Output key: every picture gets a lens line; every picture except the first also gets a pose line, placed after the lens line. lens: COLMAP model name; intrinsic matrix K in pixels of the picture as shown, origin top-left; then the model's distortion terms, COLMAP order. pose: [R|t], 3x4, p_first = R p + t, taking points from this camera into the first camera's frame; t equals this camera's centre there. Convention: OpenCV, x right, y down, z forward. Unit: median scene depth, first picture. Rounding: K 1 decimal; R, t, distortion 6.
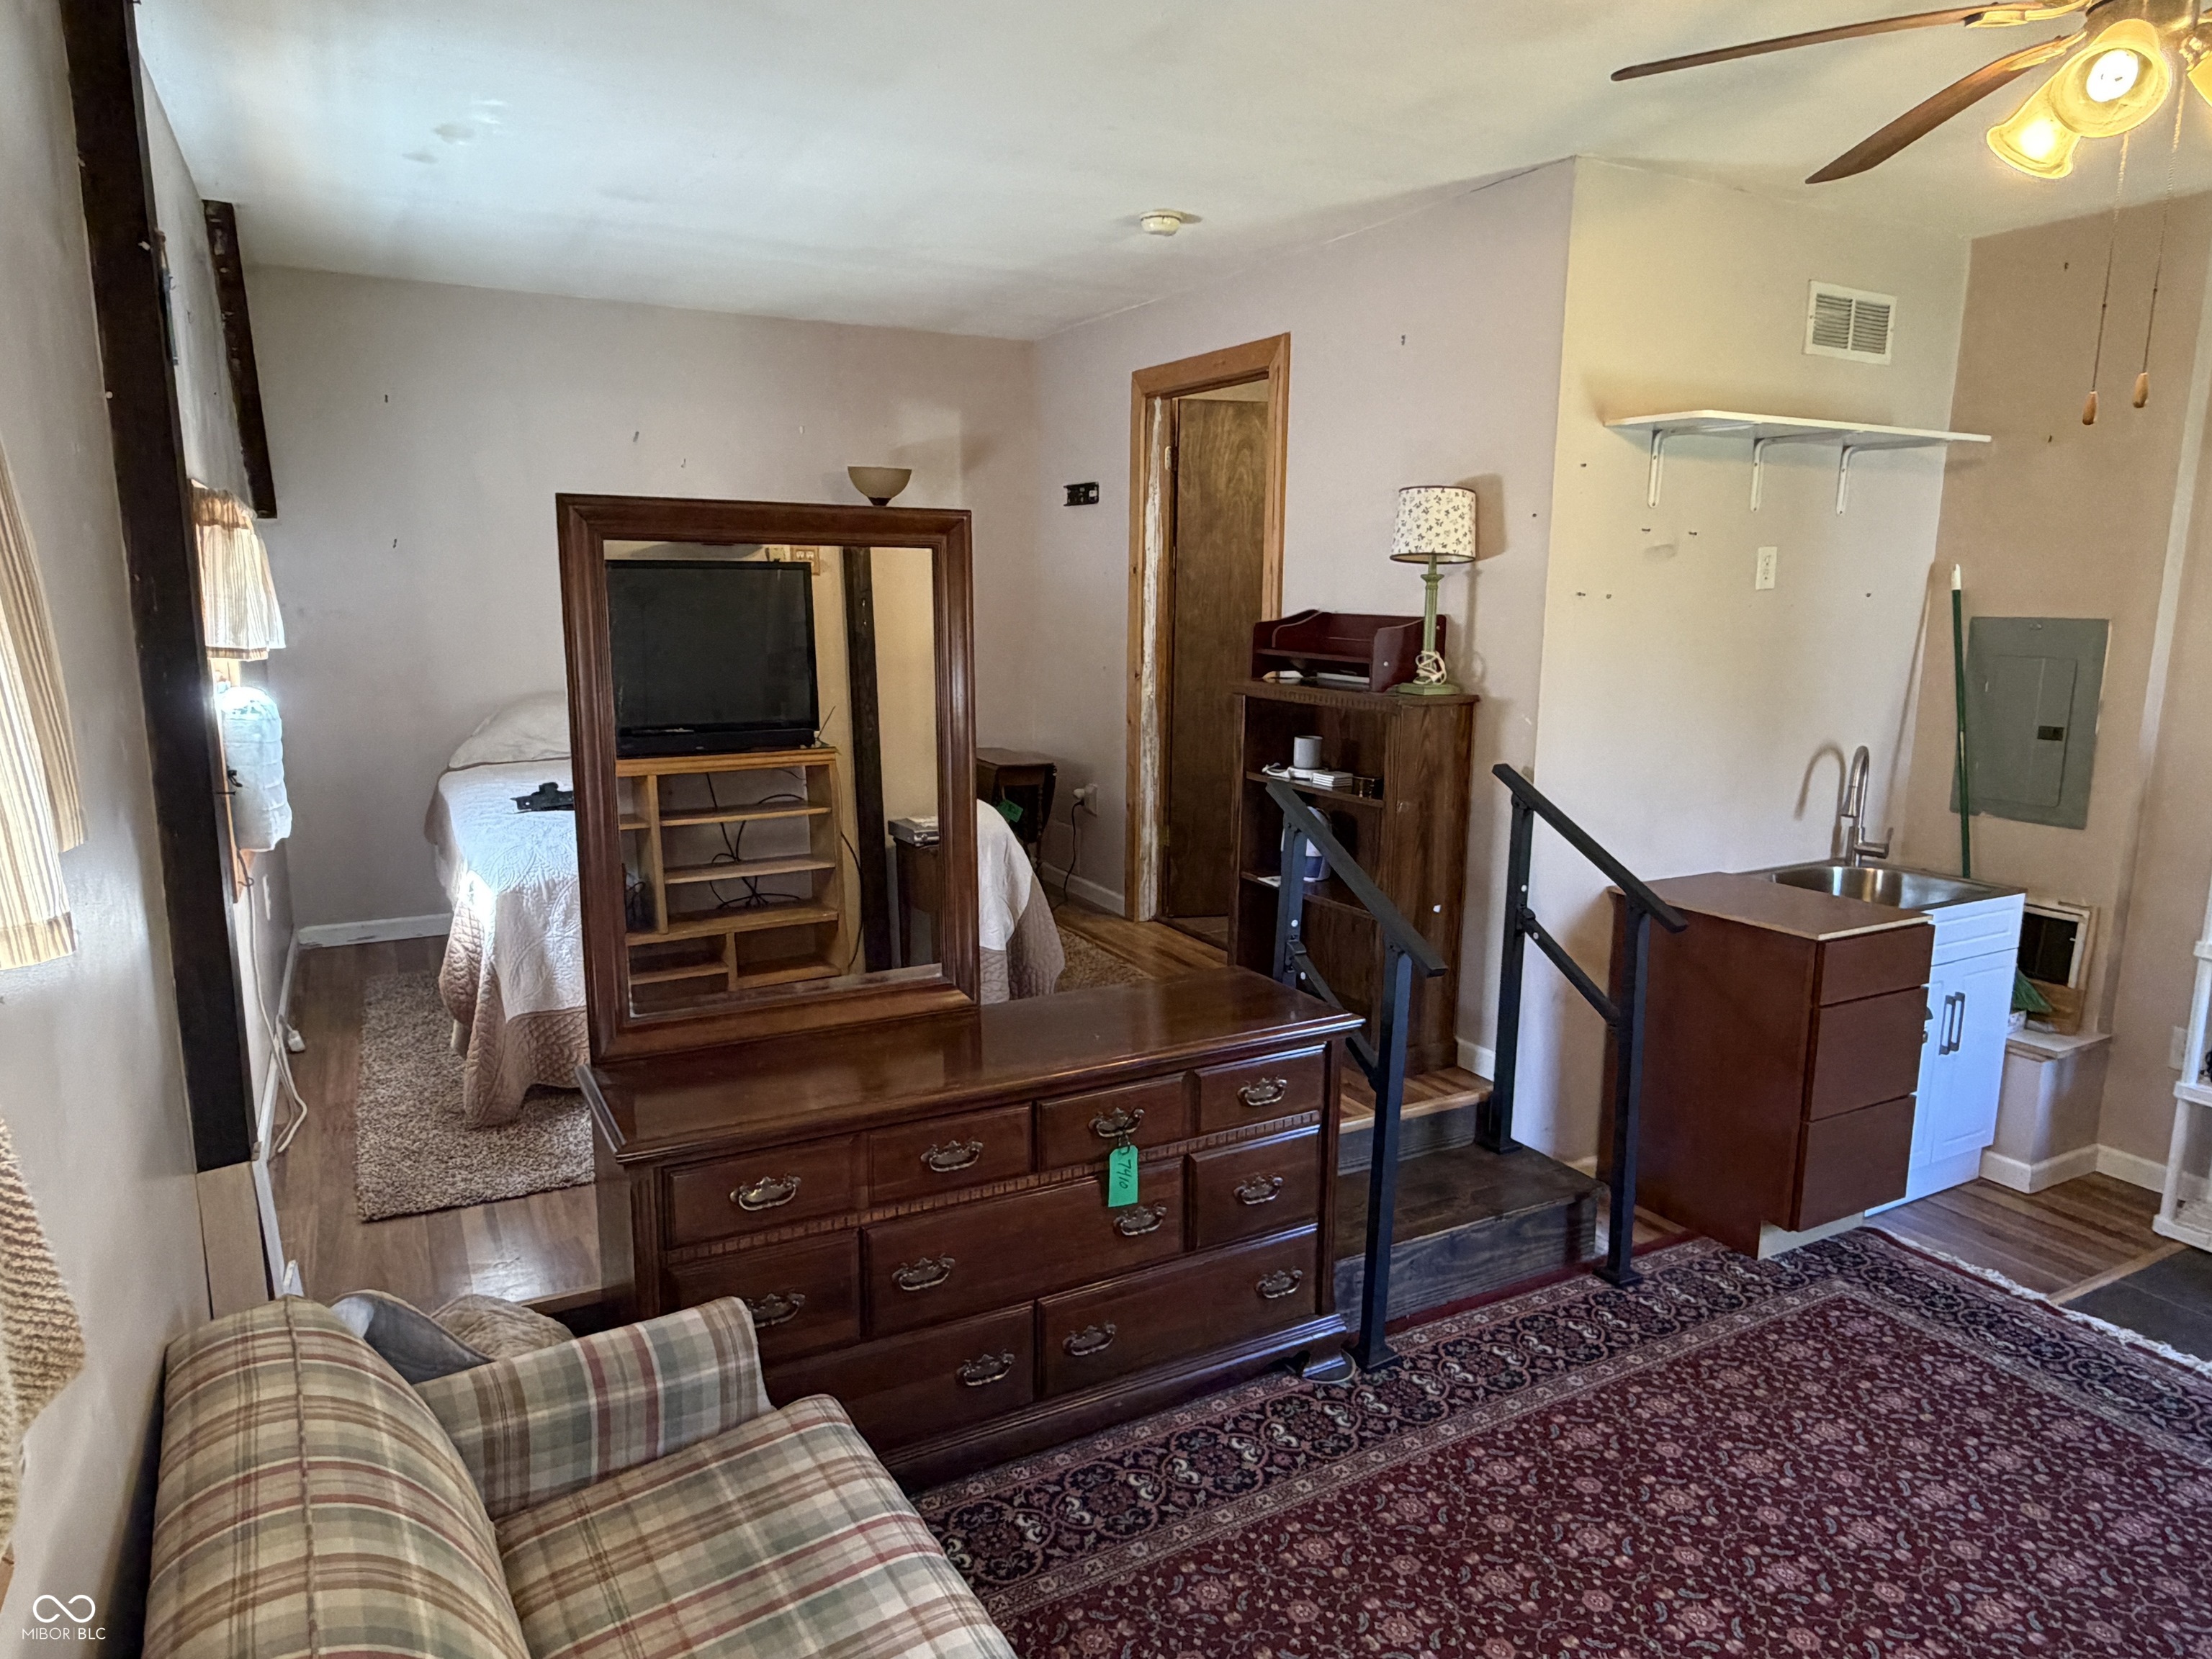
lens RADIAL K [[1374.1, 0, 1107.1], [0, 1374.1, 828.1], [0, 0, 1]] dist [-0.000438, 0.001556]
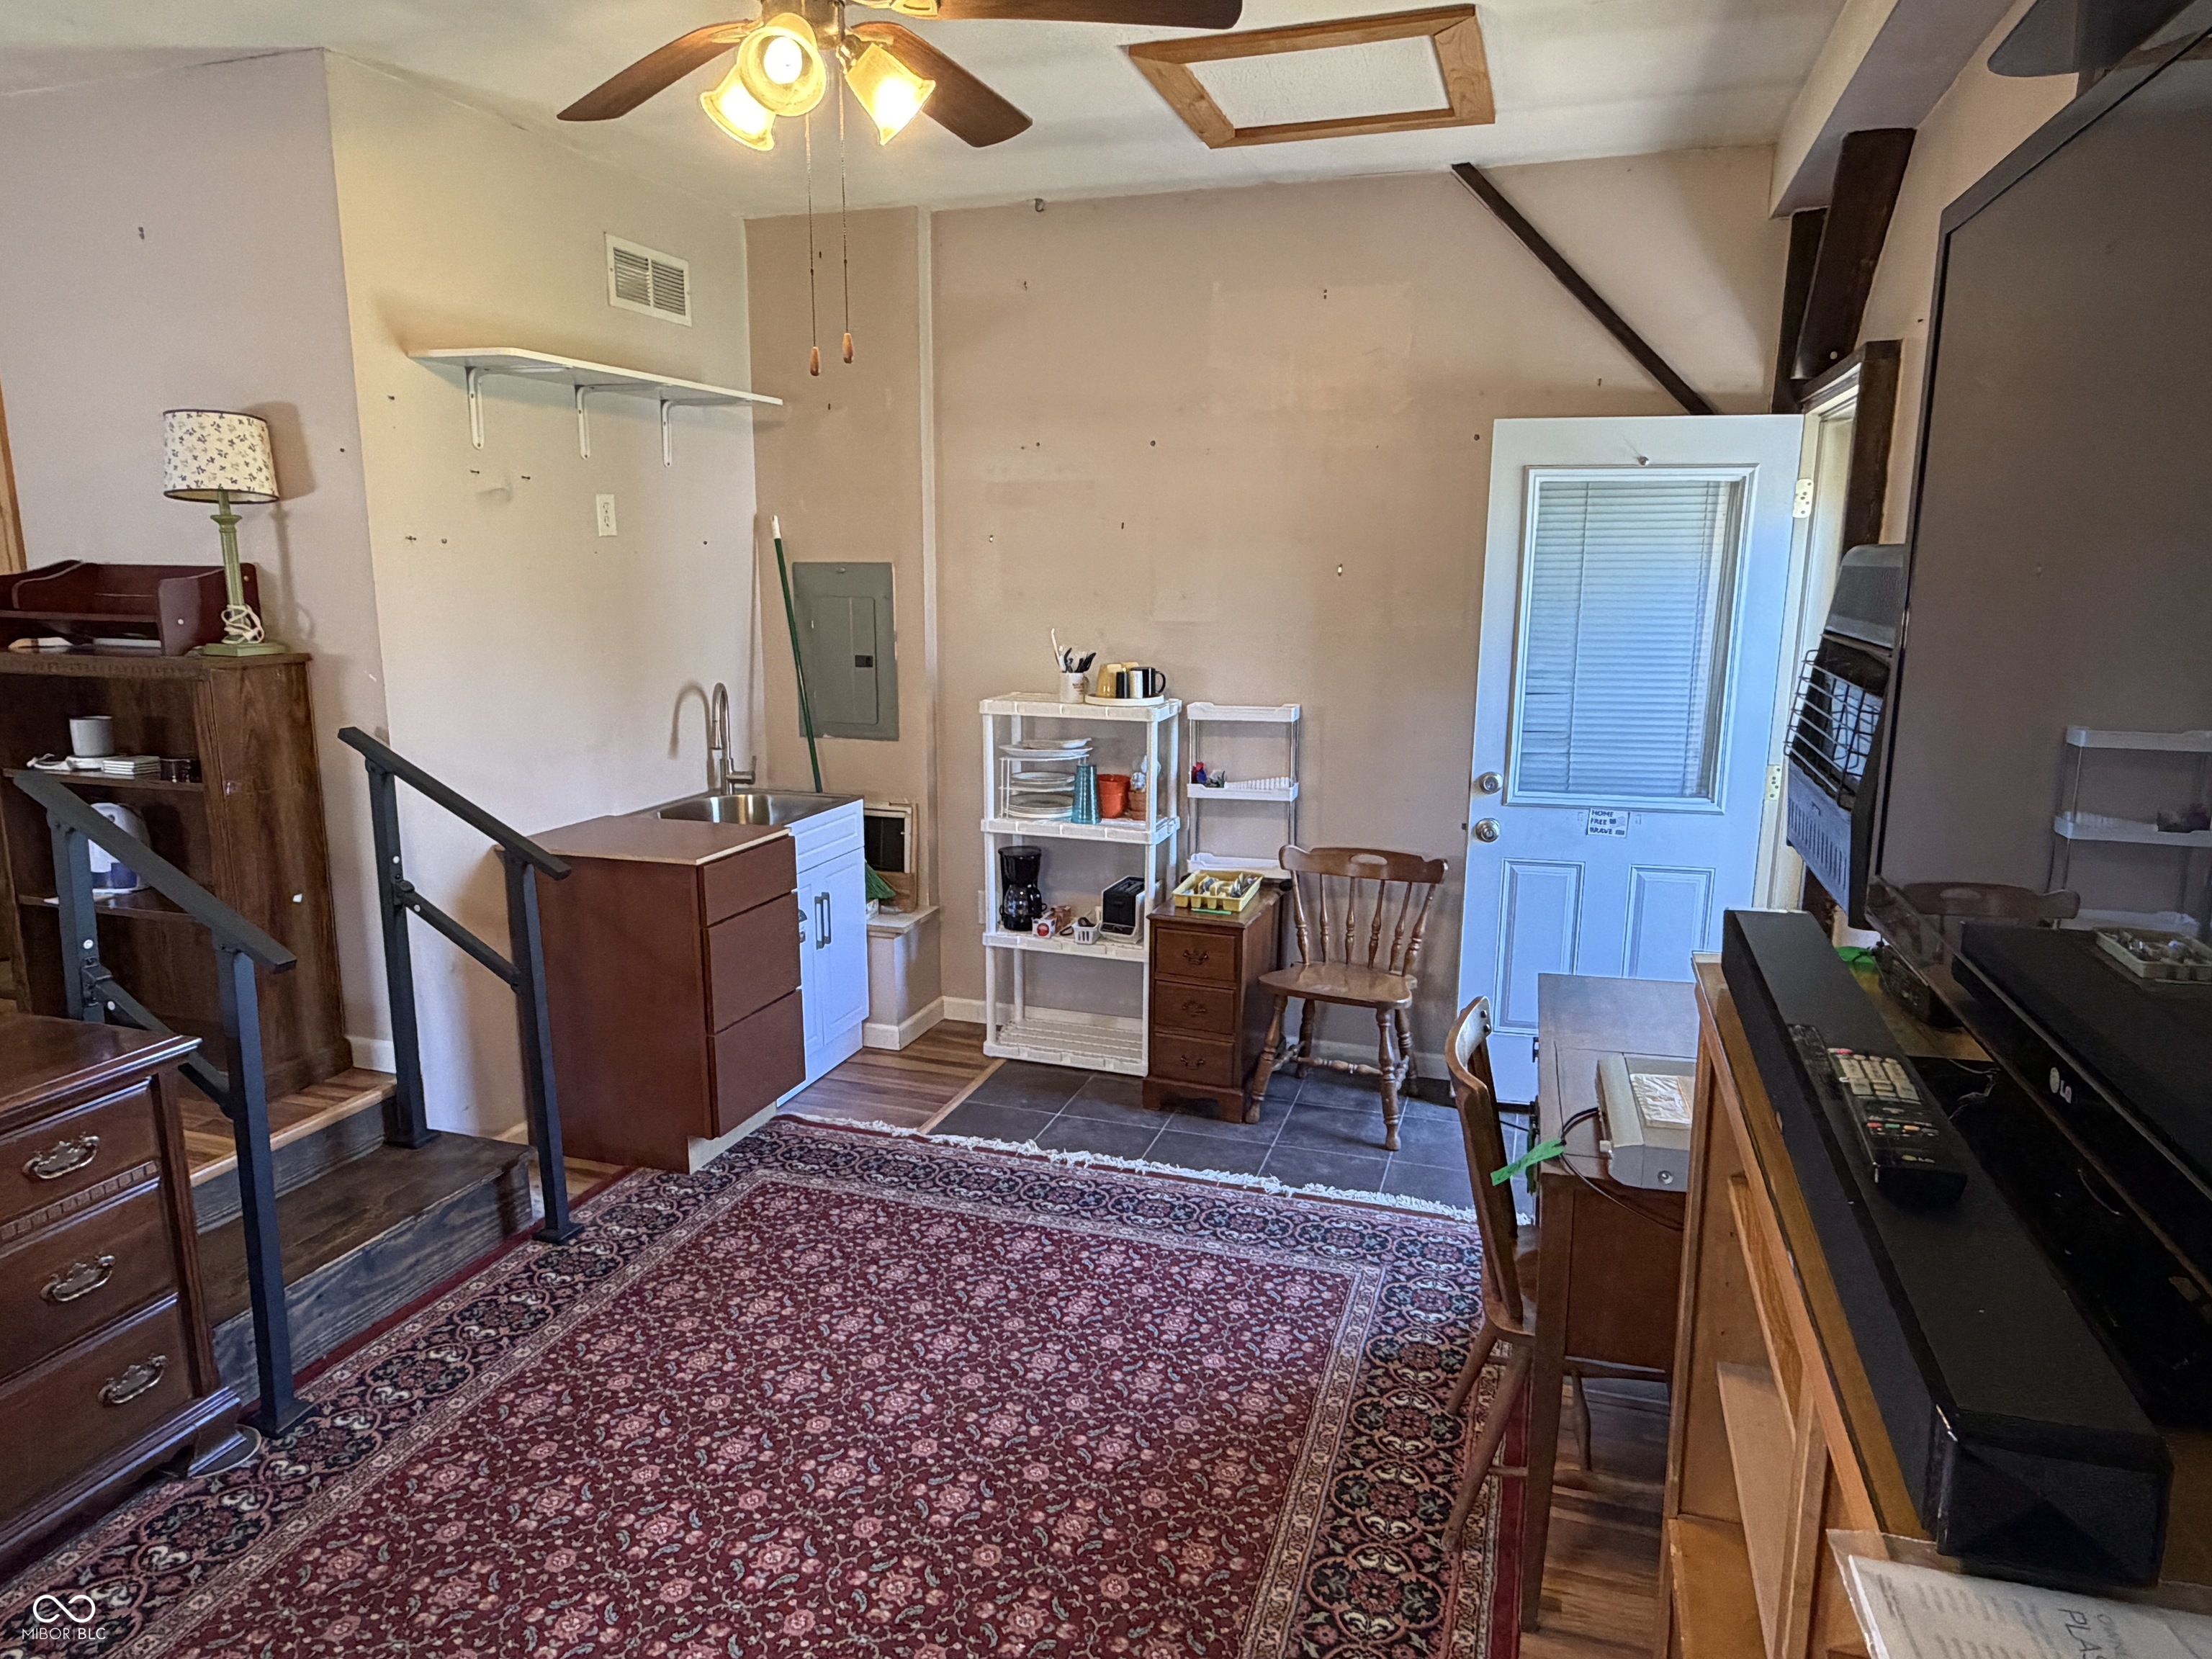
lens RADIAL K [[1374.1, 0, 1104.2], [0, 1374.1, 834.3], [0, 0, 1]] dist [-0.000438, 0.001556]
pose [[0.731147, -0.140224, 0.667654, 0.037885], [0.120668, 0.989799, 0.075739, 0.014363], [-0.671464, 0.025188, 0.740609, -0.000047]]
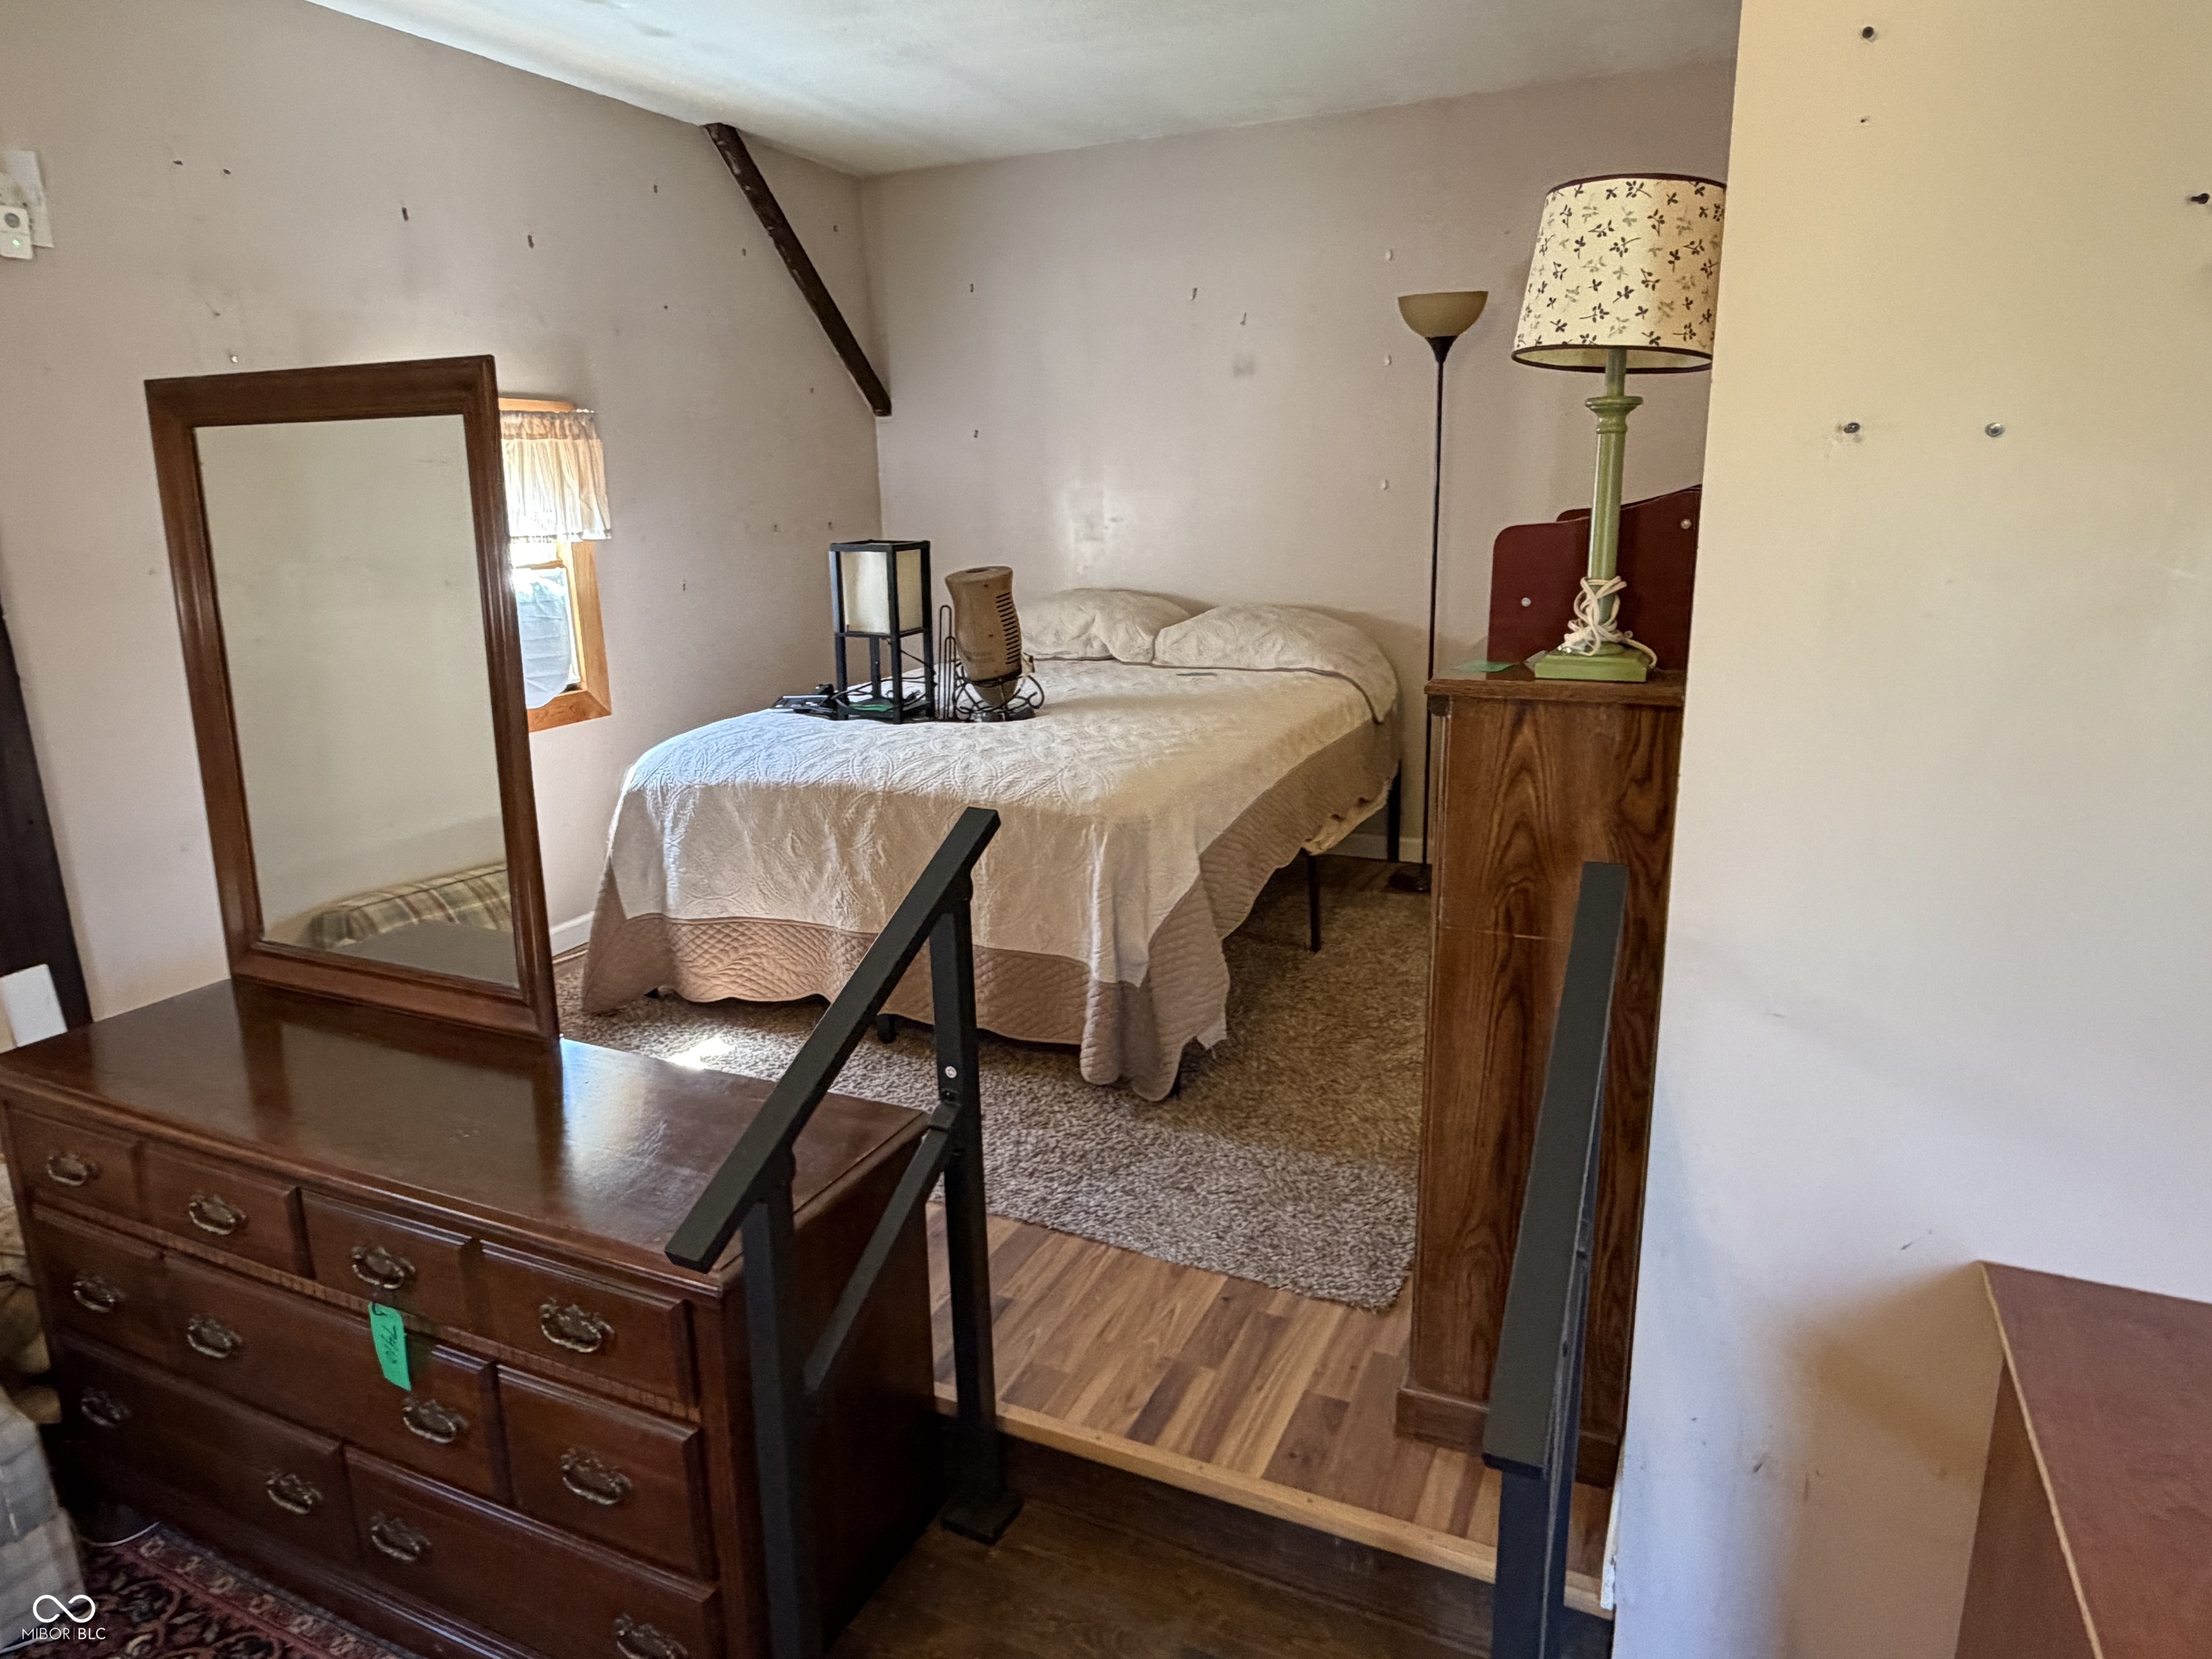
lens RADIAL K [[1374.1, 0, 1092.6], [0, 1374.1, 815.1], [0, 0, 1]] dist [-0.000438, 0.001556]
pose [[0.590455, 0.171290, -0.788684, 0.517612], [-0.114351, 0.985115, 0.128341, -0.096126], [0.798928, 0.014407, 0.601254, 0.635147]]
